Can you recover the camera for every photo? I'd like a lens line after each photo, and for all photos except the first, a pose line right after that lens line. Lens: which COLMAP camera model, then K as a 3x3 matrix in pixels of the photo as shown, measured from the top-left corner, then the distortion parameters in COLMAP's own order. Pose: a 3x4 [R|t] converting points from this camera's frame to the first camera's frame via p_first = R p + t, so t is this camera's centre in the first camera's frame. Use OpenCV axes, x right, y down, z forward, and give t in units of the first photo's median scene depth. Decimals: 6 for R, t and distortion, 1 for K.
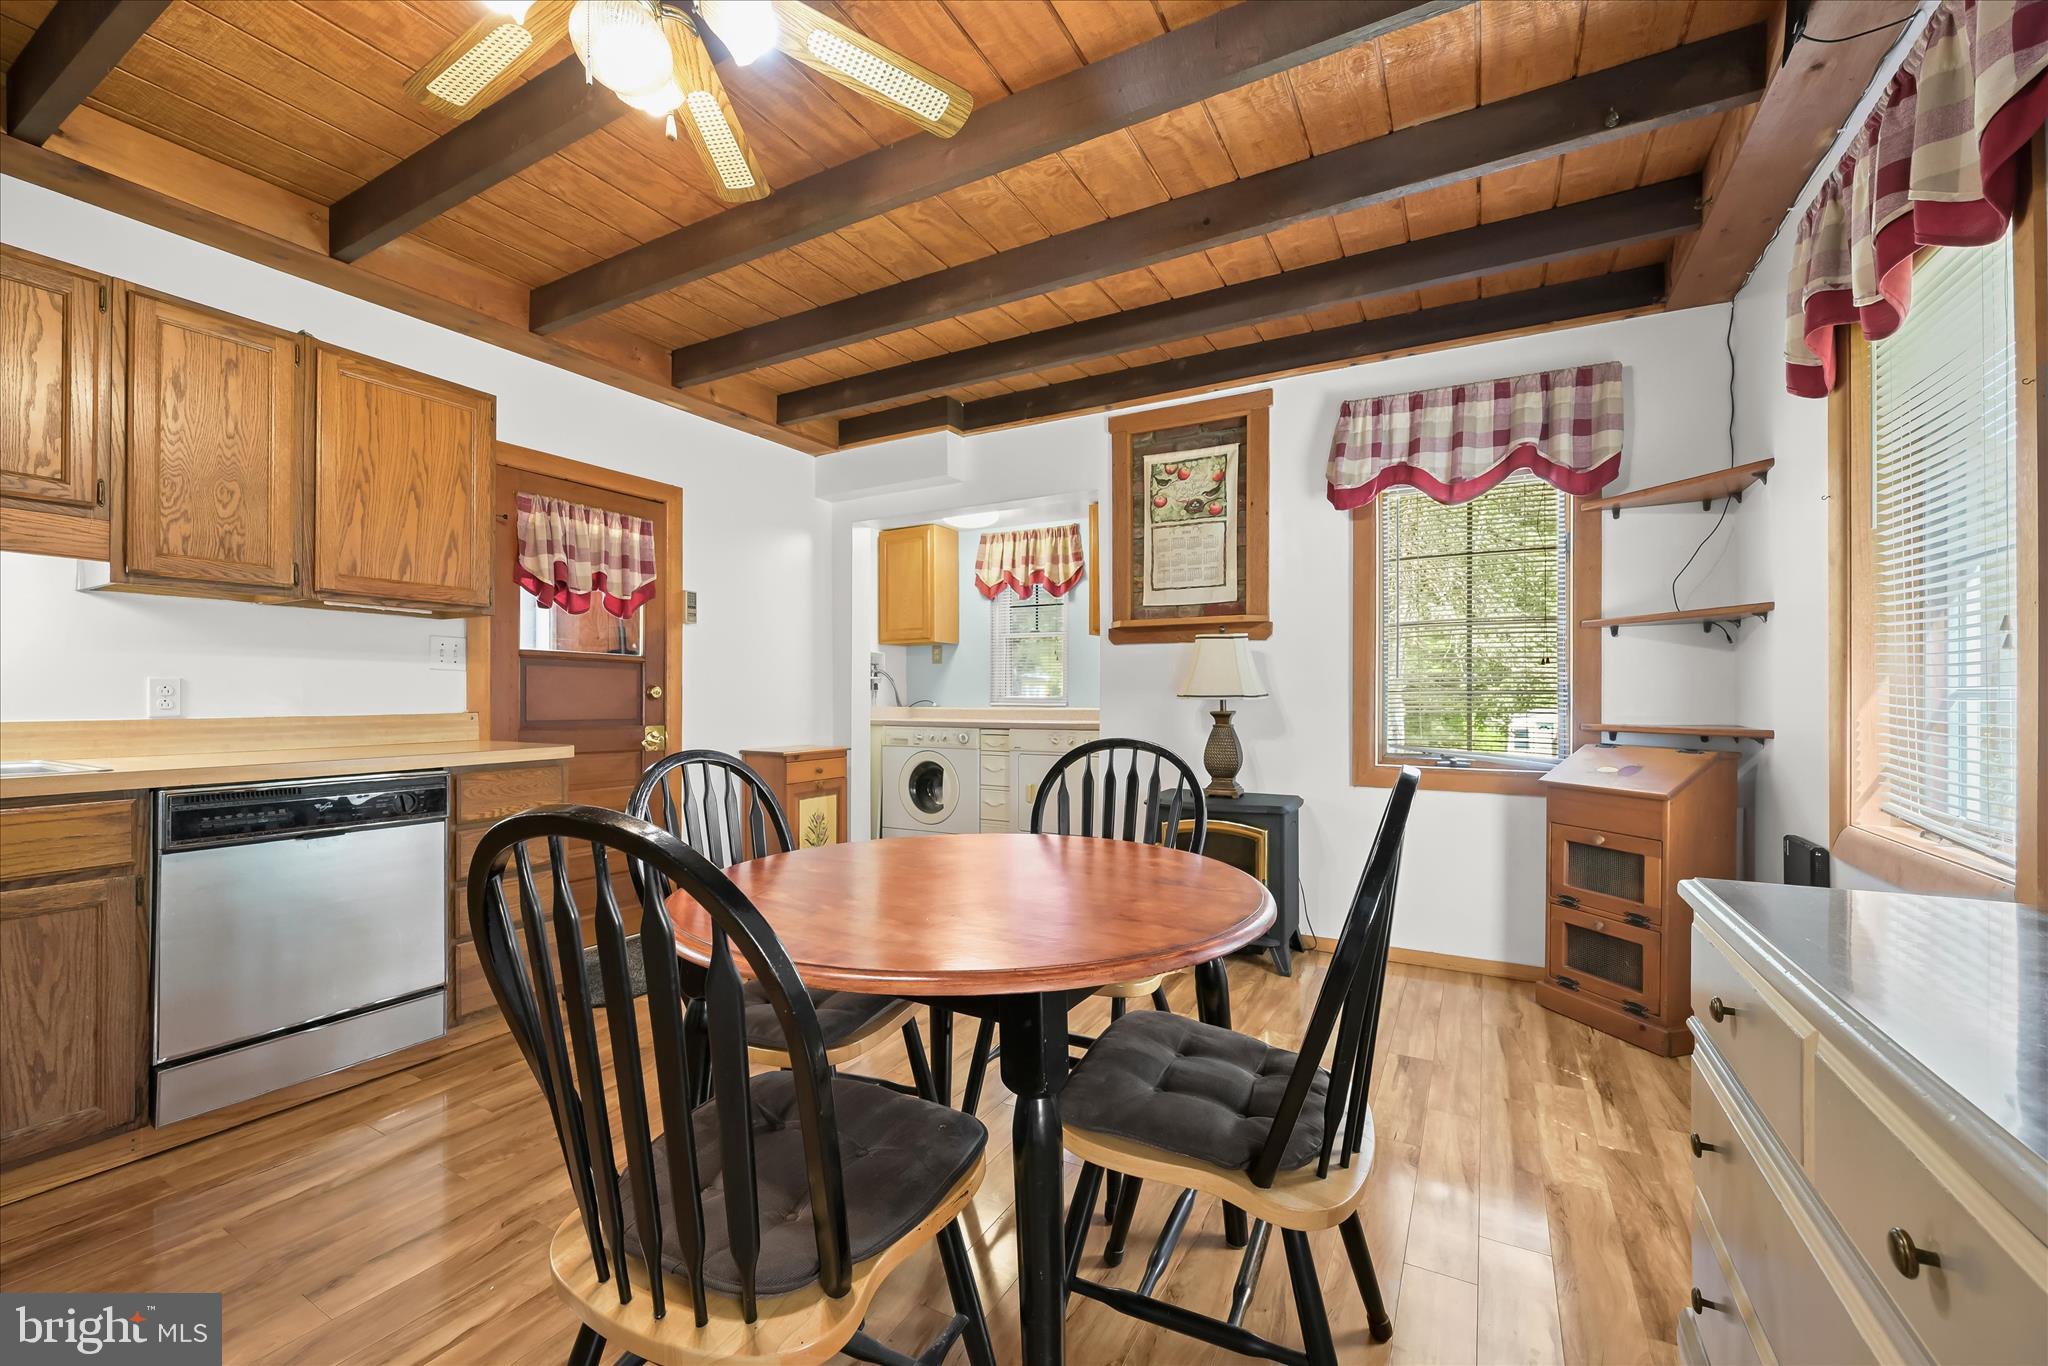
lens RADIAL K [[818.7, 0, 1021.3], [0, 818.7, 689.8], [0, 0, 1]] dist [-0.004275, 0.001302]
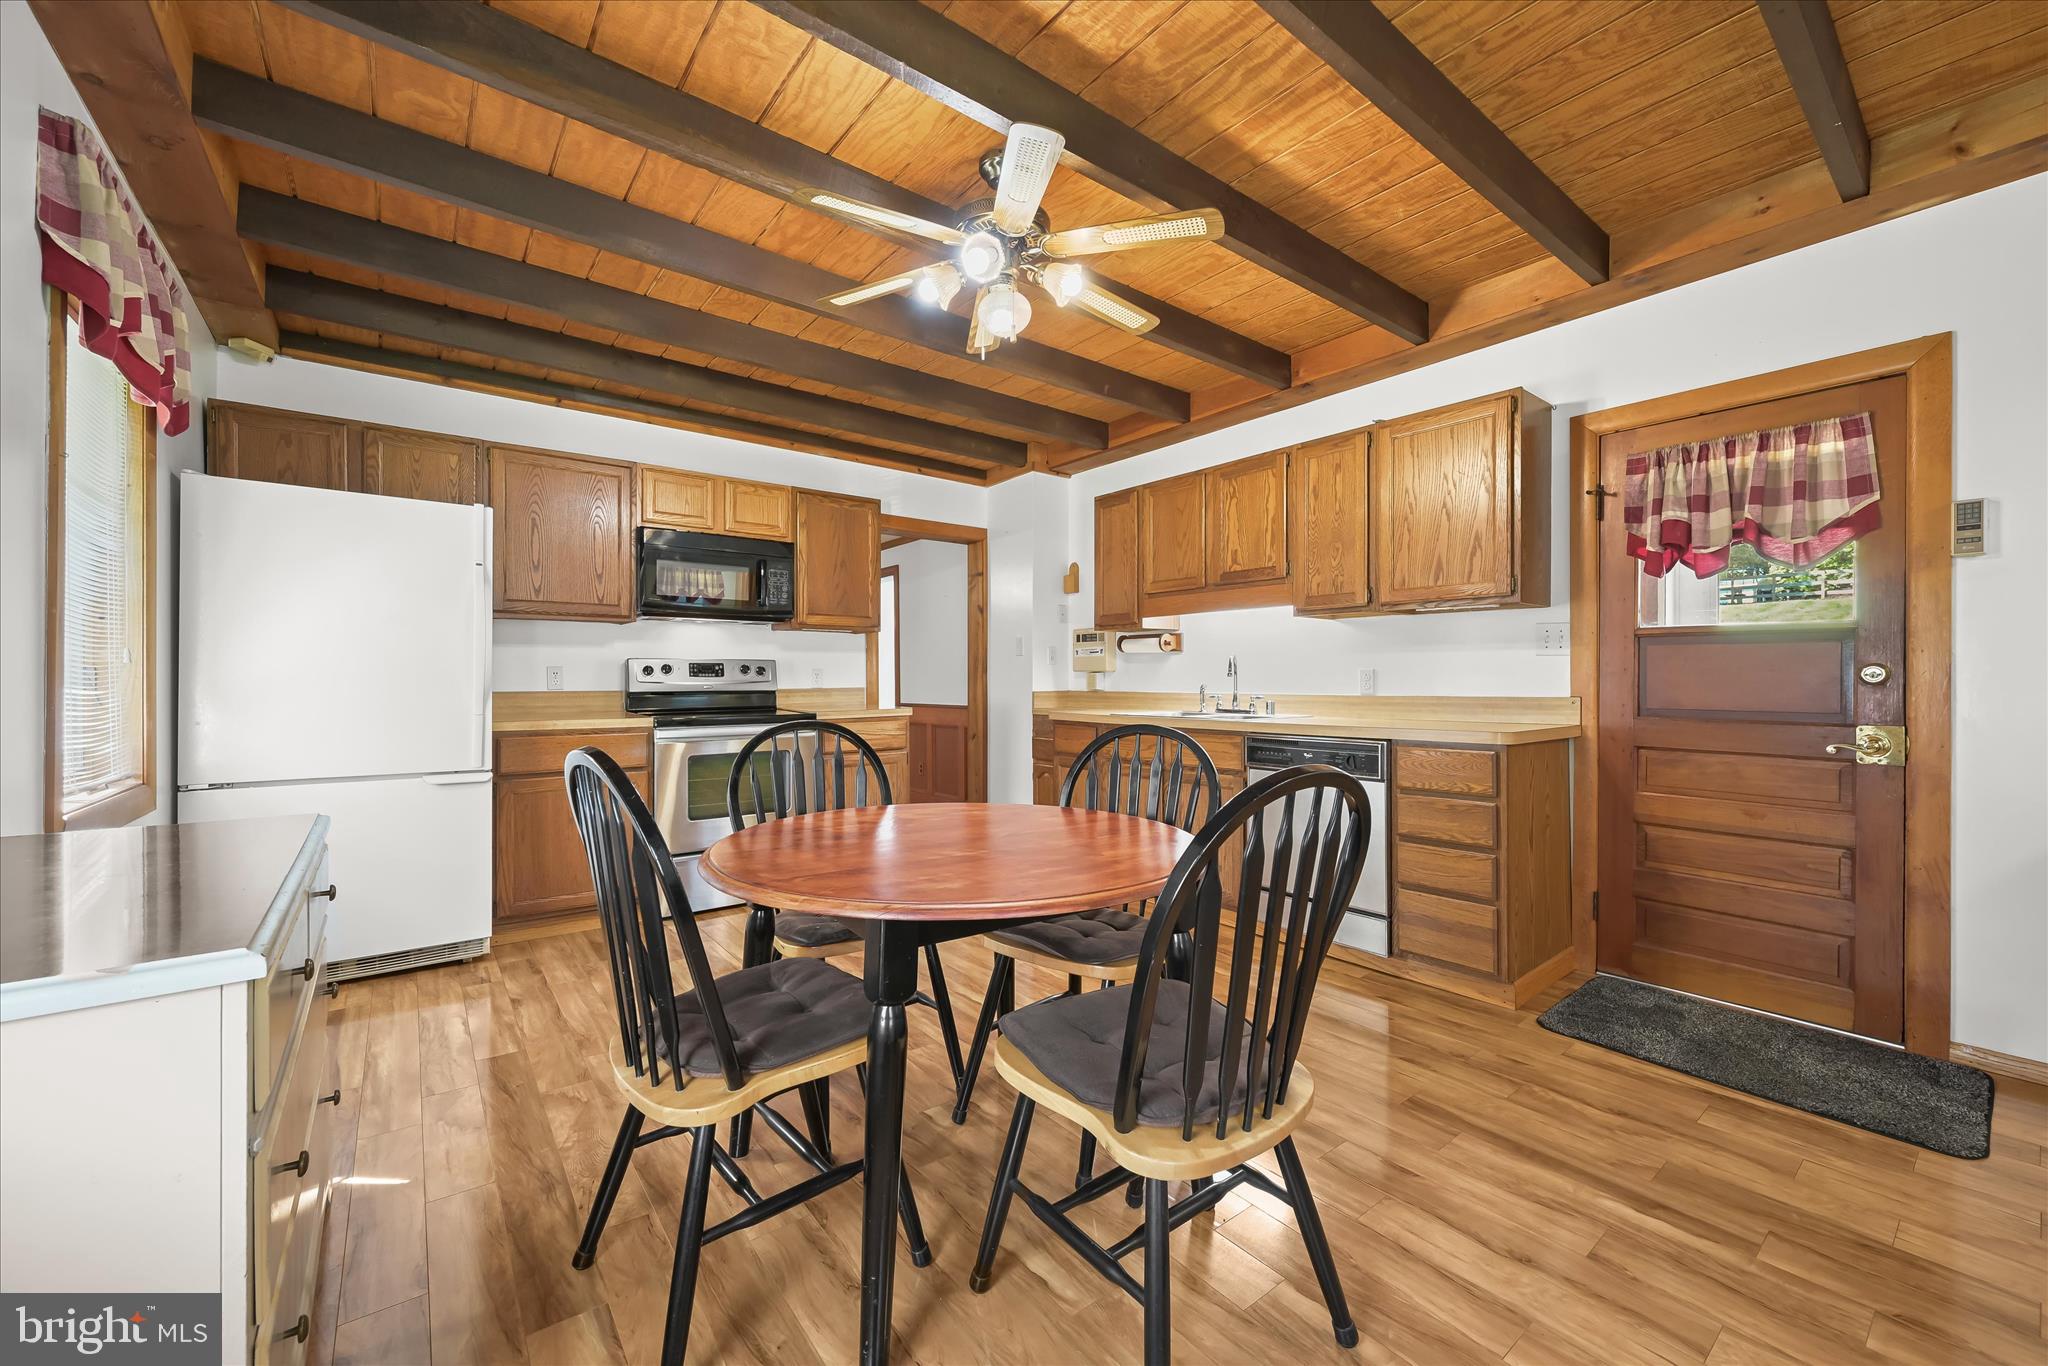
lens RADIAL K [[818.7, 0, 1042.3], [0, 818.7, 675.6], [0, 0, 1]] dist [-0.004275, 0.001302]
pose [[-0.384349, -0.002474, -0.923184, 0.555538], [0.010902, 0.999915, -0.007218, 0.002510], [0.923123, -0.012839, -0.384289, 0.879274]]
